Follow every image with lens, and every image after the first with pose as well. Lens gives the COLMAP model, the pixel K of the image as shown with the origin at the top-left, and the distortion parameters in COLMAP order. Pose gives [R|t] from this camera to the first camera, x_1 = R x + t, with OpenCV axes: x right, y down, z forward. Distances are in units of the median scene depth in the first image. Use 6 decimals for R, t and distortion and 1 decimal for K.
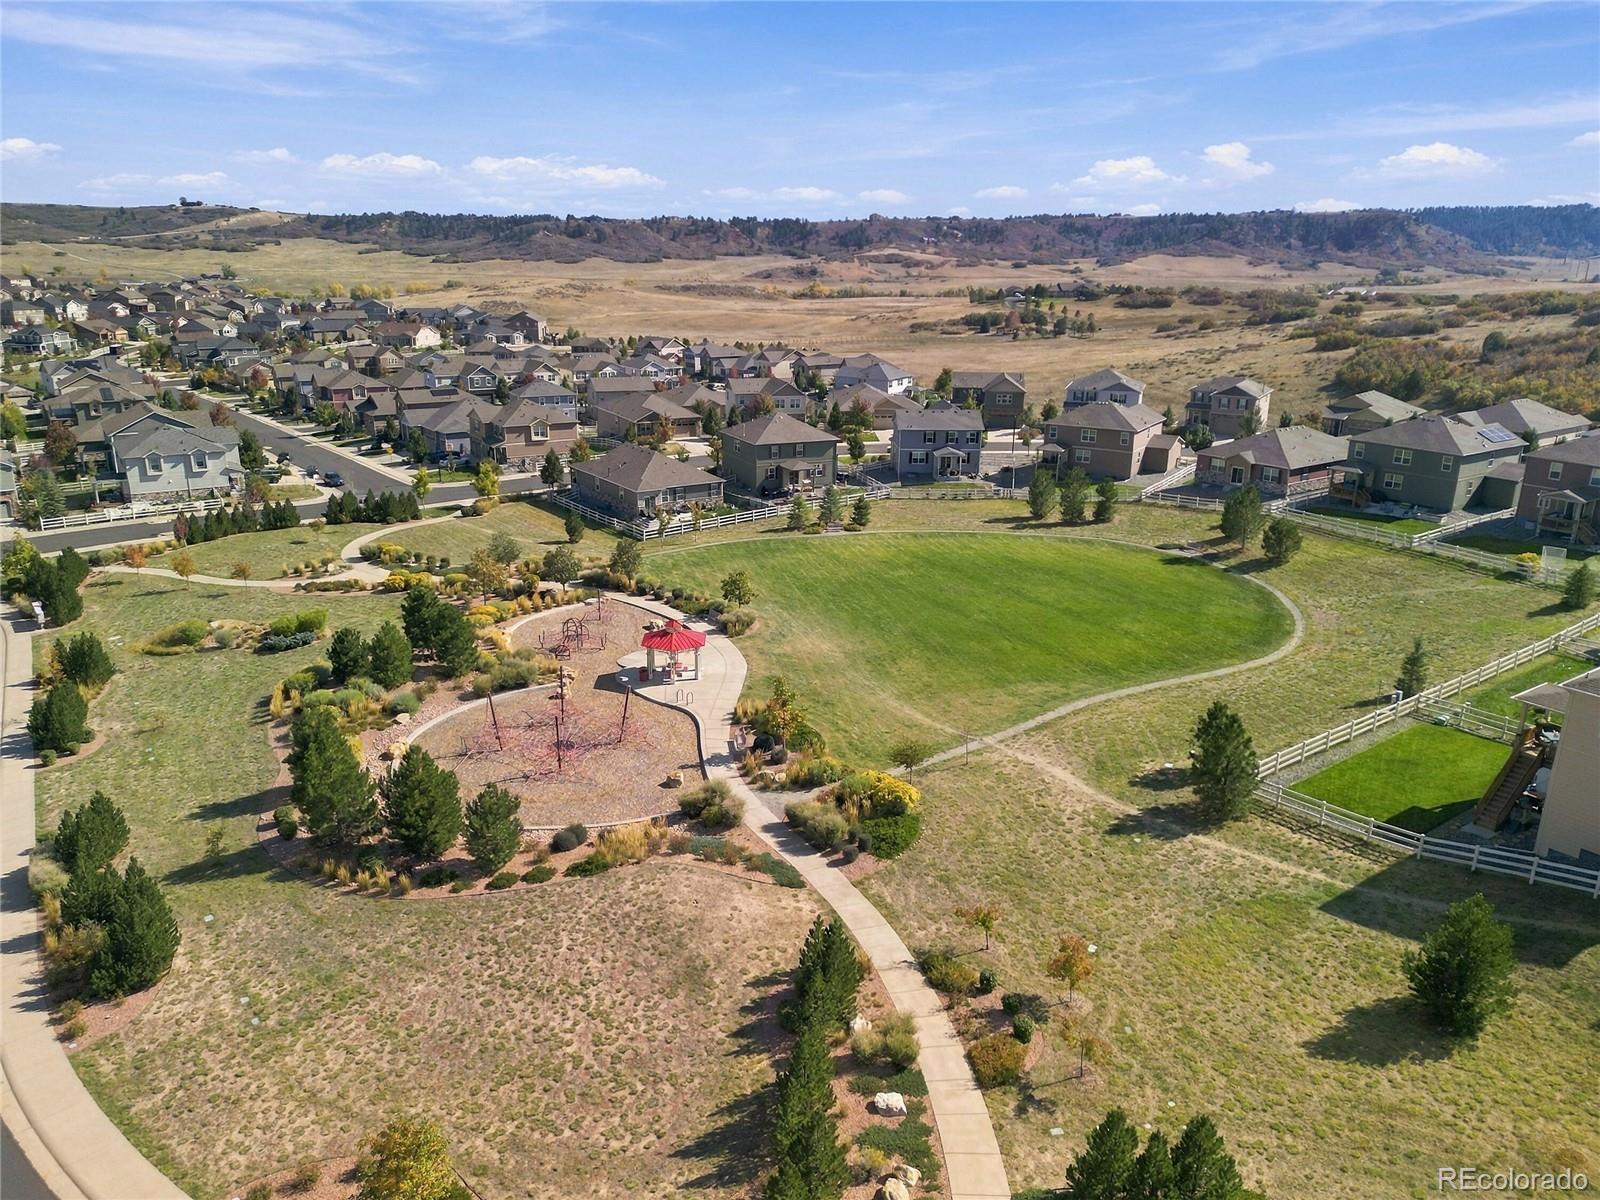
lens RADIAL K [[1131.4, 0, 800.7], [0, 1131.4, 624.2], [0, 0, 1]] dist [0.076763, -0.062054]
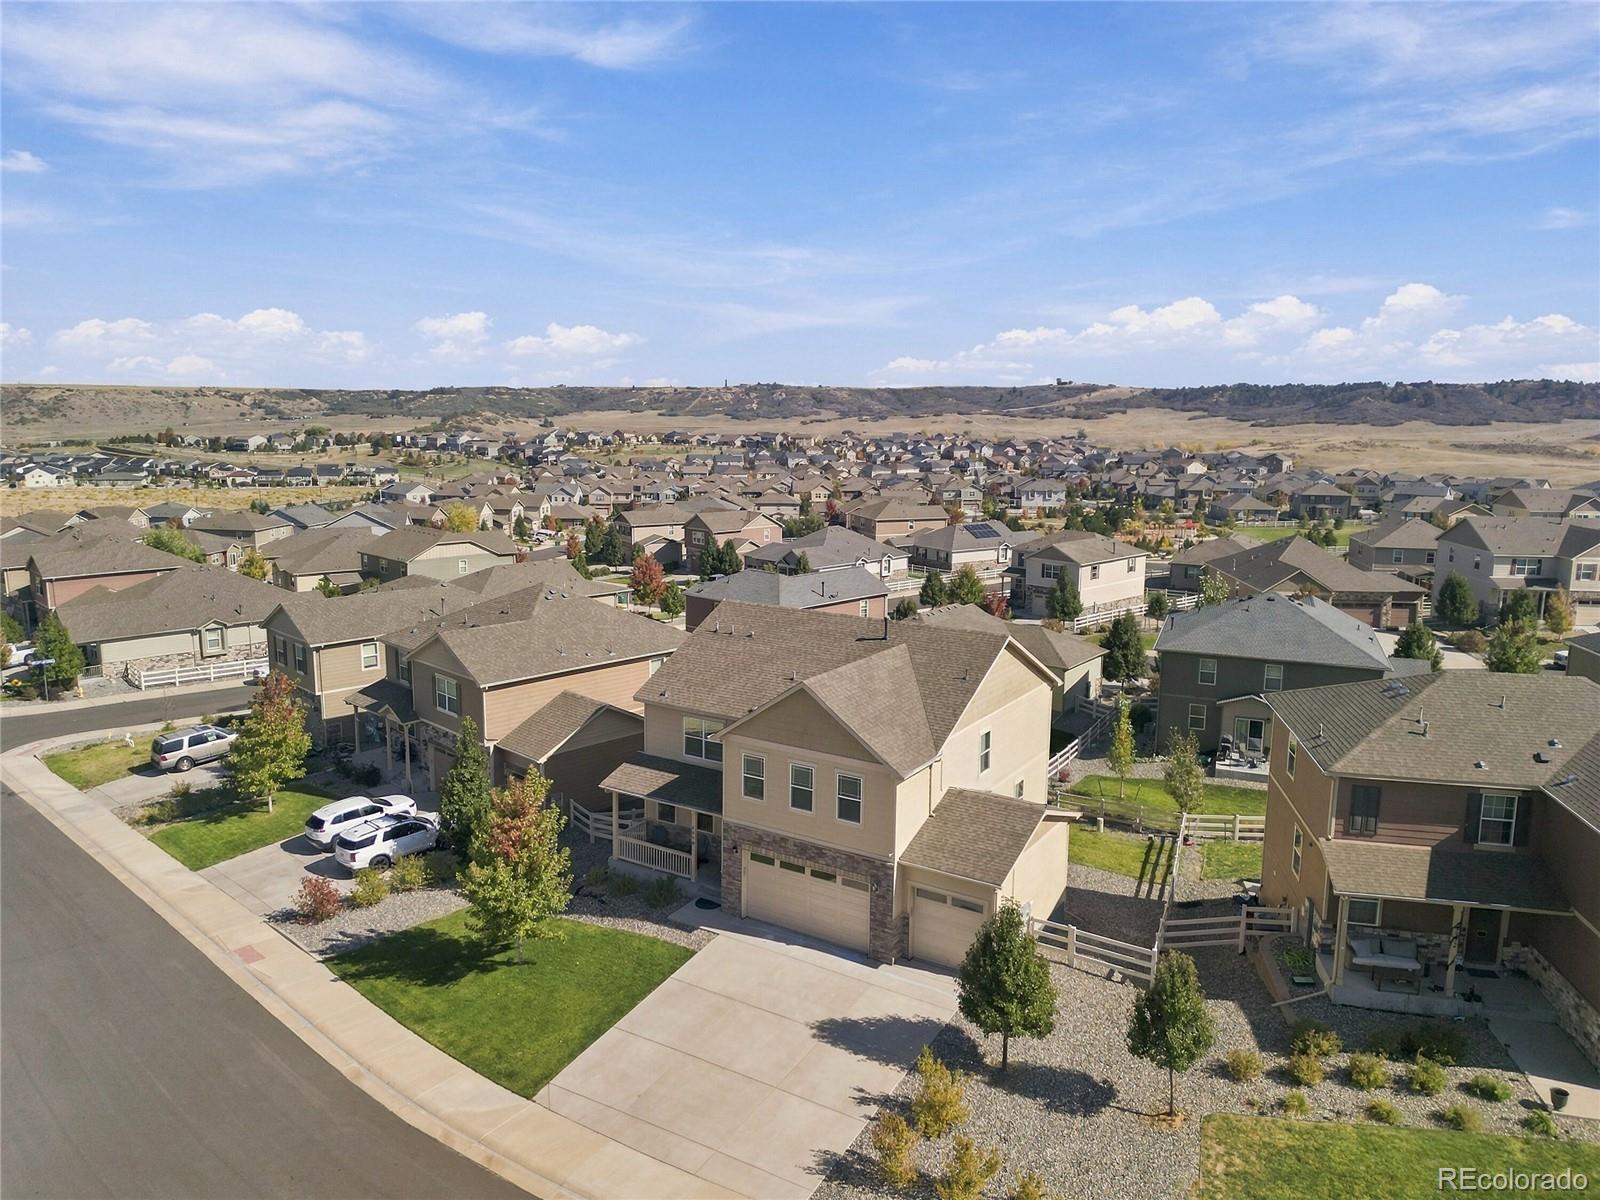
lens RADIAL K [[1131.4, 0, 800.7], [0, 1131.4, 624.2], [0, 0, 1]] dist [0.076763, -0.062054]
pose [[0.775705, 0.115685, -0.620402, 0.053941], [-0.199645, 0.977552, -0.067341, 0.036663], [0.598684, 0.176097, 0.781388, -0.104183]]
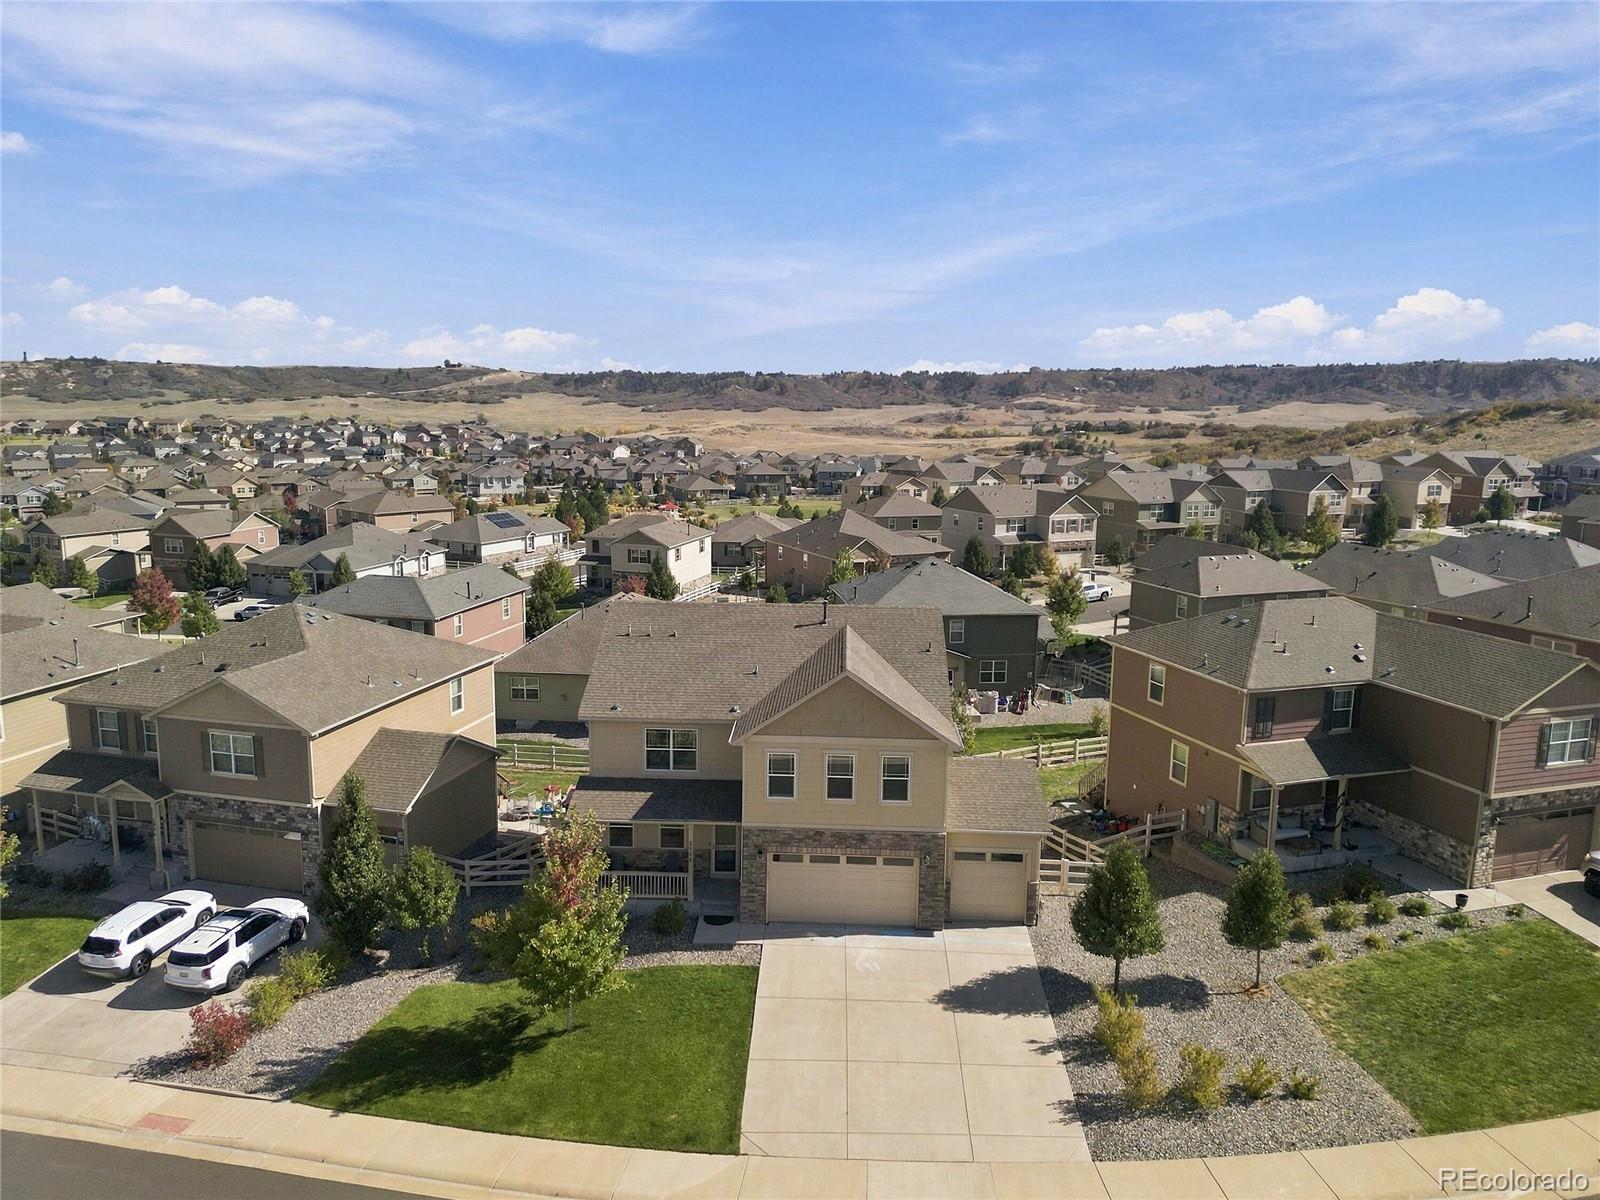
lens RADIAL K [[1137.9, 0, 808.9], [0, 1137.9, 641.4], [0, 0, 1]] dist [0.102954, -0.103071]
pose [[0.987117, 0.031048, -0.156956, 0.042484], [-0.048186, 0.993135, -0.106592, 0.038181], [0.152569, 0.112782, 0.981837, -0.108775]]
